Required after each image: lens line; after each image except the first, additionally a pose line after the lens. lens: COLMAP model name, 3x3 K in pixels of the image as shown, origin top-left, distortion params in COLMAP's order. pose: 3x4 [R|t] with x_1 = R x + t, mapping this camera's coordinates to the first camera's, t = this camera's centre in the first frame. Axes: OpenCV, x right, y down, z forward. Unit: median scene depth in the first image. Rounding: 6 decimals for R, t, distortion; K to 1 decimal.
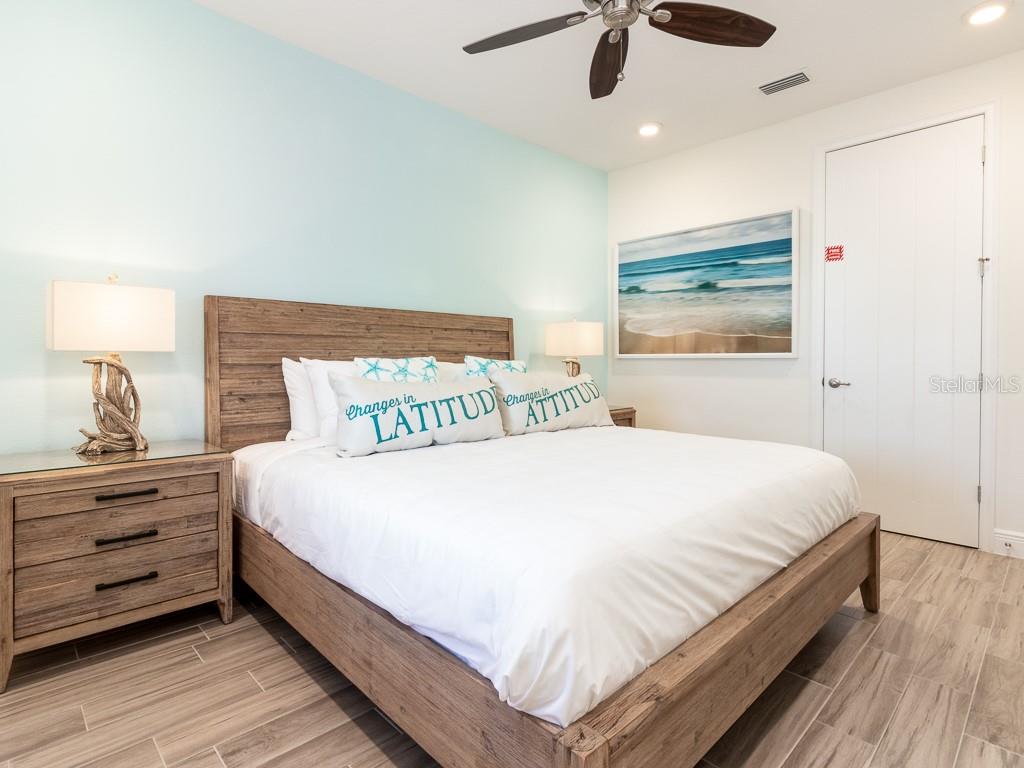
lens RADIAL K [[533.3, 0, 508.8], [0, 533.3, 385.4], [0, 0, 1]] dist [0.010399, 0.002721]
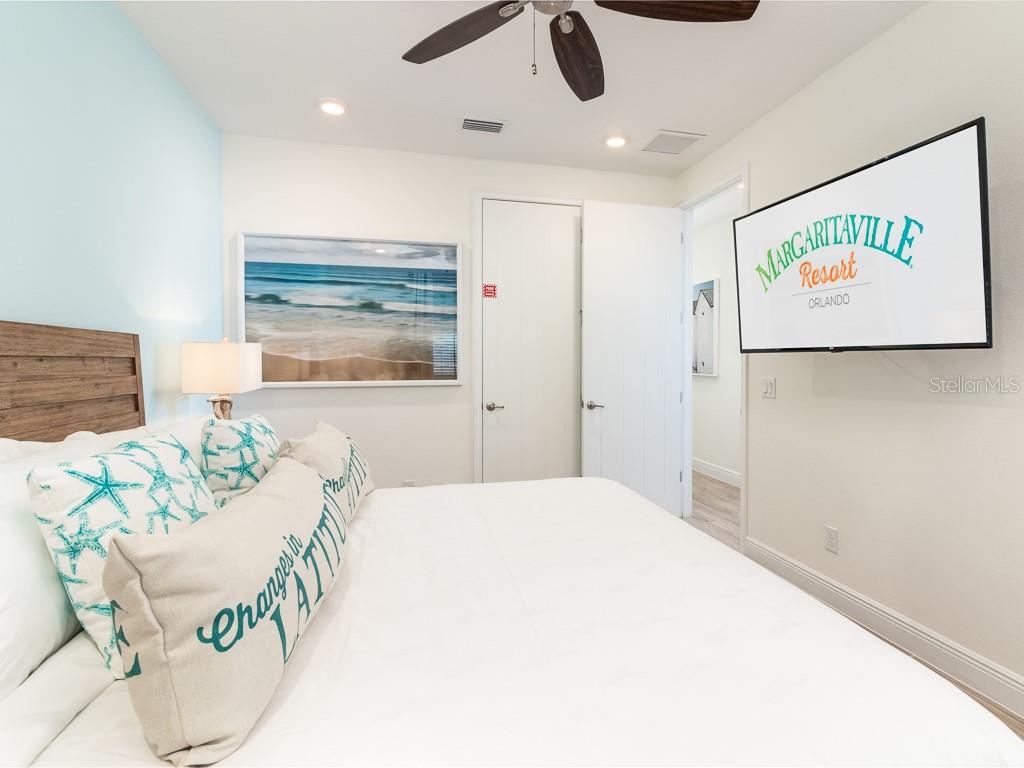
lens RADIAL K [[533.3, 0, 508.8], [0, 533.3, 373.5], [0, 0, 1]] dist [0.010399, 0.002721]
pose [[0.502336, -0.026149, 0.864277, -0.295336], [0.042697, 0.999073, 0.005410, -0.069891], [-0.863618, 0.034185, 0.502987, 0.364923]]
